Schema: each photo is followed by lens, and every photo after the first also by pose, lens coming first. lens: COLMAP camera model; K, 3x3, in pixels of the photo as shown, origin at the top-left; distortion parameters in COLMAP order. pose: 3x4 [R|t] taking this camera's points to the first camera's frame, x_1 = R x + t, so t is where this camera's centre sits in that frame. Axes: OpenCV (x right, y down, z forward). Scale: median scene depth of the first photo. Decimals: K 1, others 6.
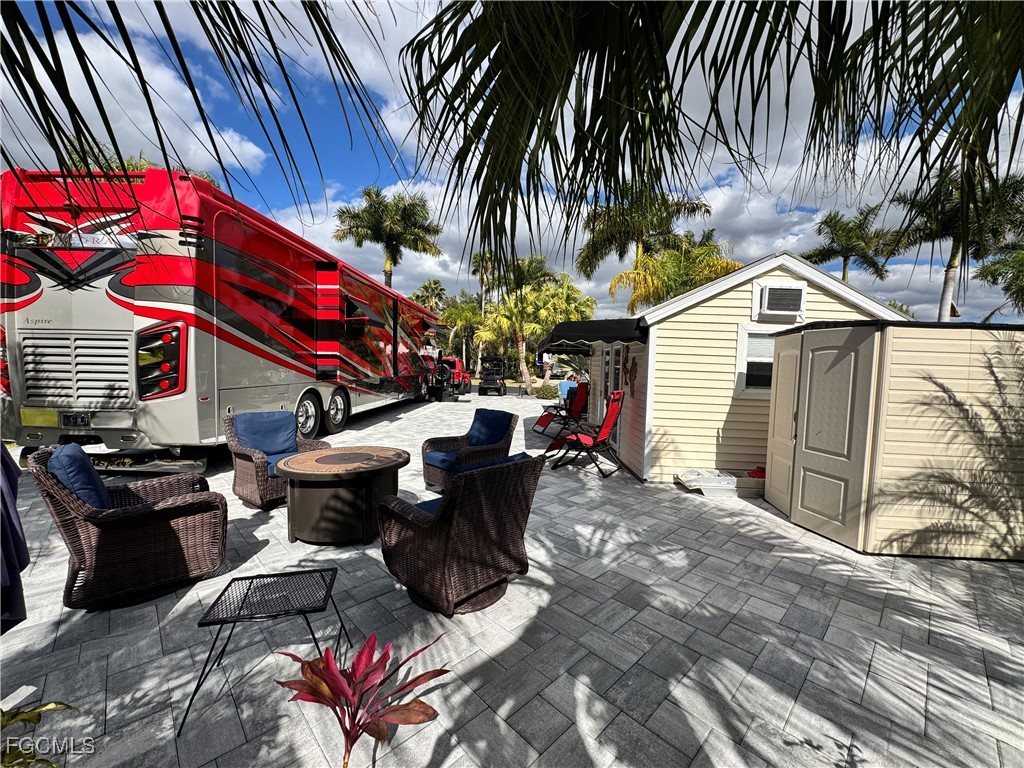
lens RADIAL K [[408.5, 0, 511.5], [0, 408.5, 384.9], [0, 0, 1]] dist [-0.001924, 0.000211]
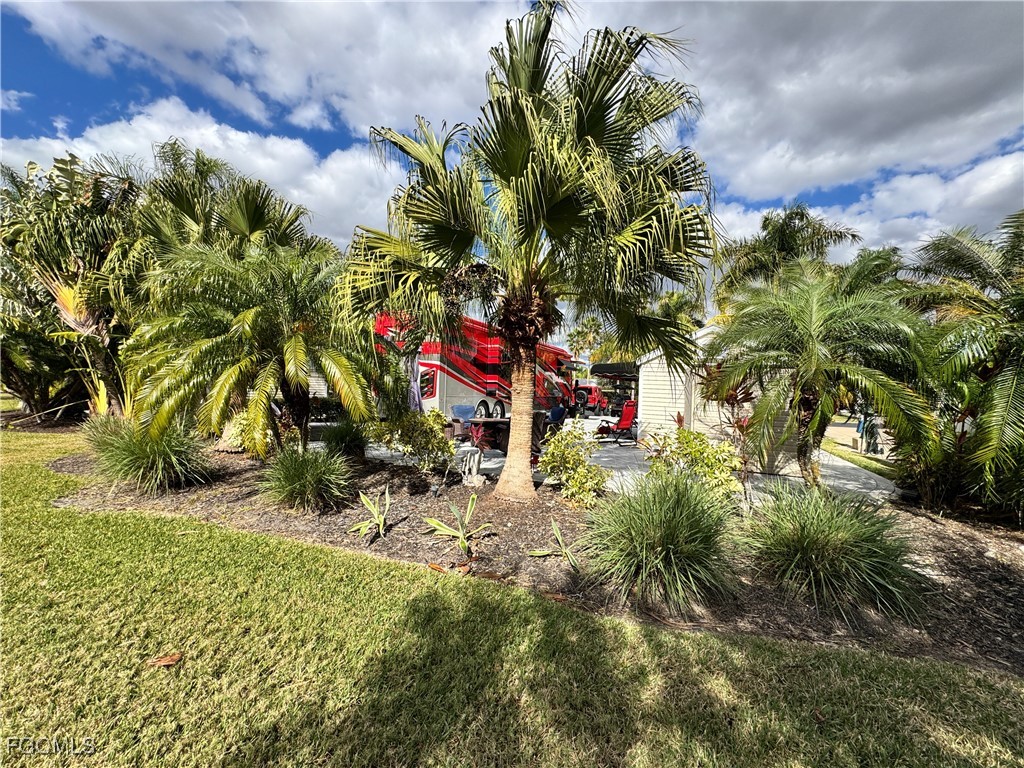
lens RADIAL K [[408.5, 0, 511.5], [0, 408.5, 384.9], [0, 0, 1]] dist [-0.001924, 0.000211]
pose [[0.916895, 0.000028, -0.399128, 0.550275], [-0.029402, 0.997288, -0.067476, 0.090922], [0.398044, 0.073603, 0.914409, -0.980966]]
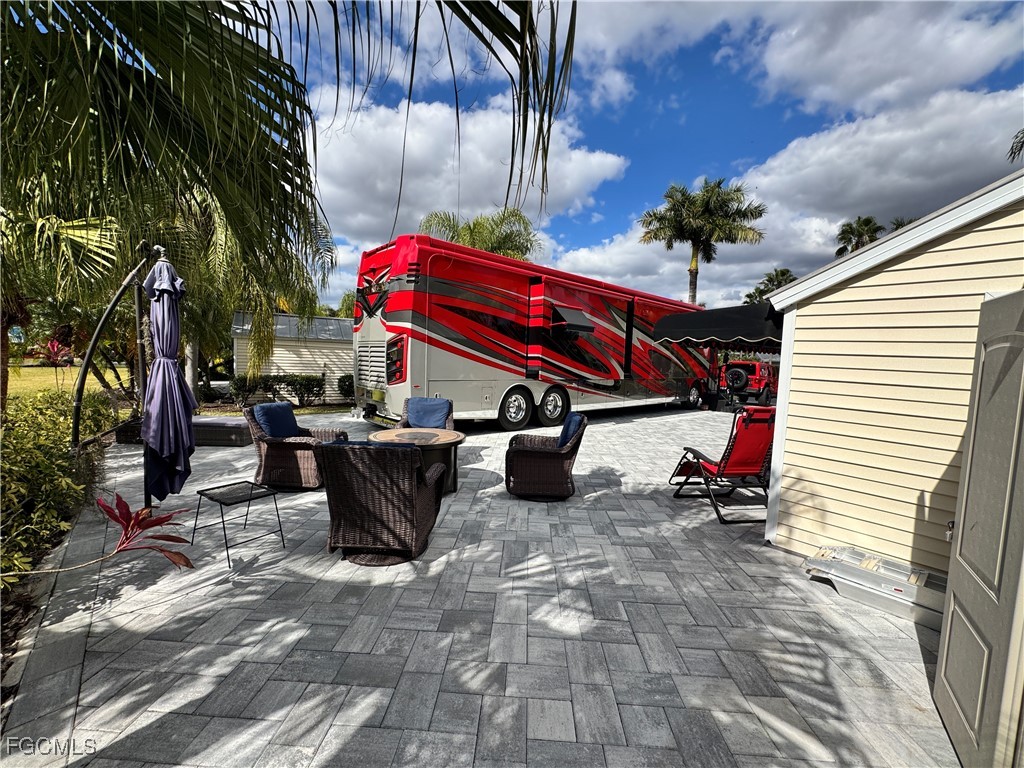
lens RADIAL K [[408.5, 0, 511.5], [0, 408.5, 384.9], [0, 0, 1]] dist [-0.001924, 0.000211]
pose [[0.687911, 0.050039, -0.724068, 0.522029], [-0.056032, 0.998305, 0.015757, -0.012224], [0.723629, 0.029732, 0.689549, 0.230855]]
